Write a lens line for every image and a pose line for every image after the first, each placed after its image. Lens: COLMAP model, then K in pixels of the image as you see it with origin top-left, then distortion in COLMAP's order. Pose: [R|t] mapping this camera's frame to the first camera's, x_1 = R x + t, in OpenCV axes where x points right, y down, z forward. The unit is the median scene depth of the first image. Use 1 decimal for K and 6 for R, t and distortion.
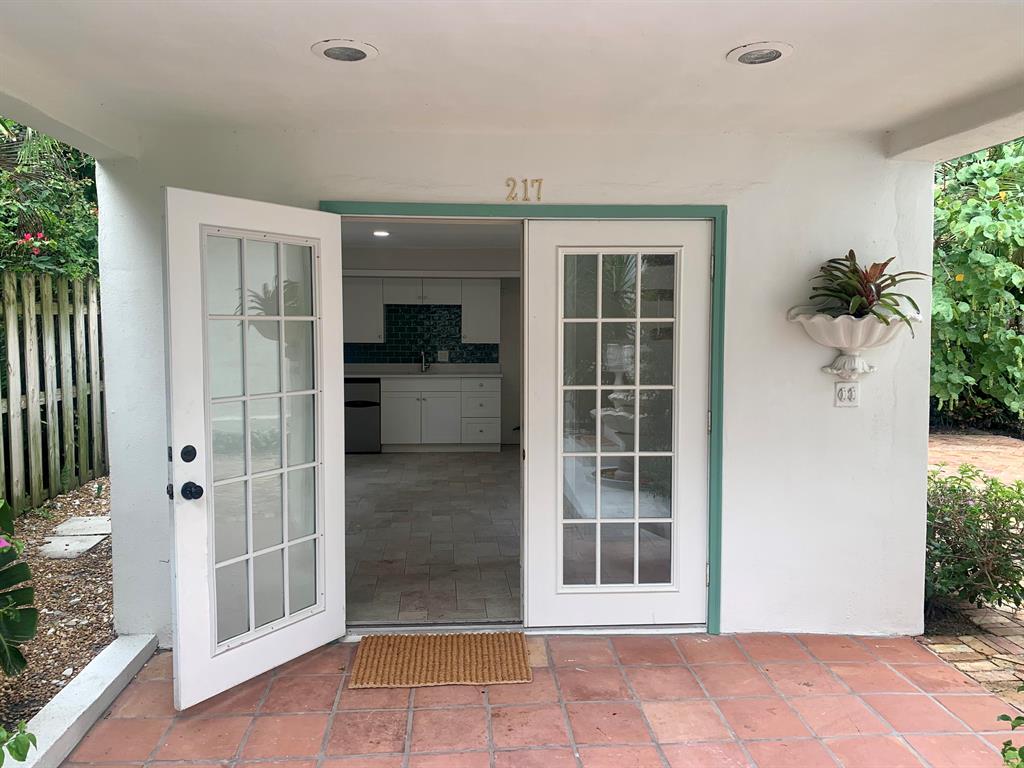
lens RADIAL K [[786.6, 0, 512.0], [0, 786.6, 384.0], [0, 0, 1]] dist [0.003245, 0.000914]
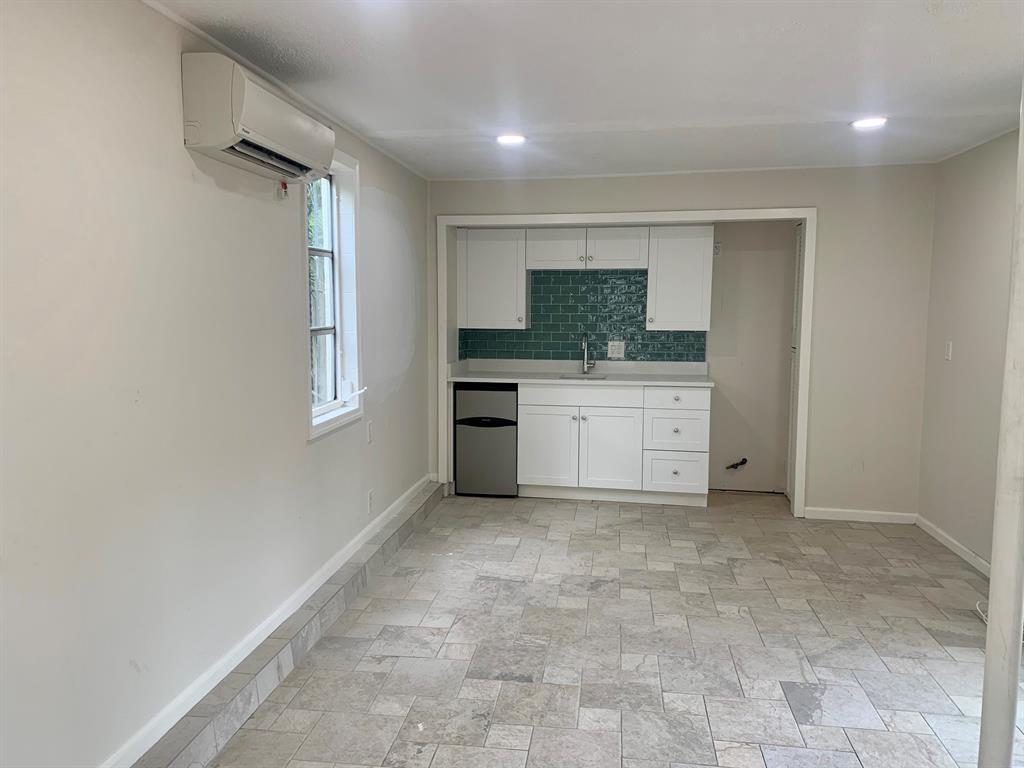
lens RADIAL K [[786.6, 0, 512.0], [0, 786.6, 384.0], [0, 0, 1]] dist [0.003245, 0.000914]
pose [[0.975023, 0.023275, -0.220880, -0.028862], [-0.018306, 0.999532, 0.024515, -0.022317], [0.221347, -0.019859, 0.974993, 0.363668]]
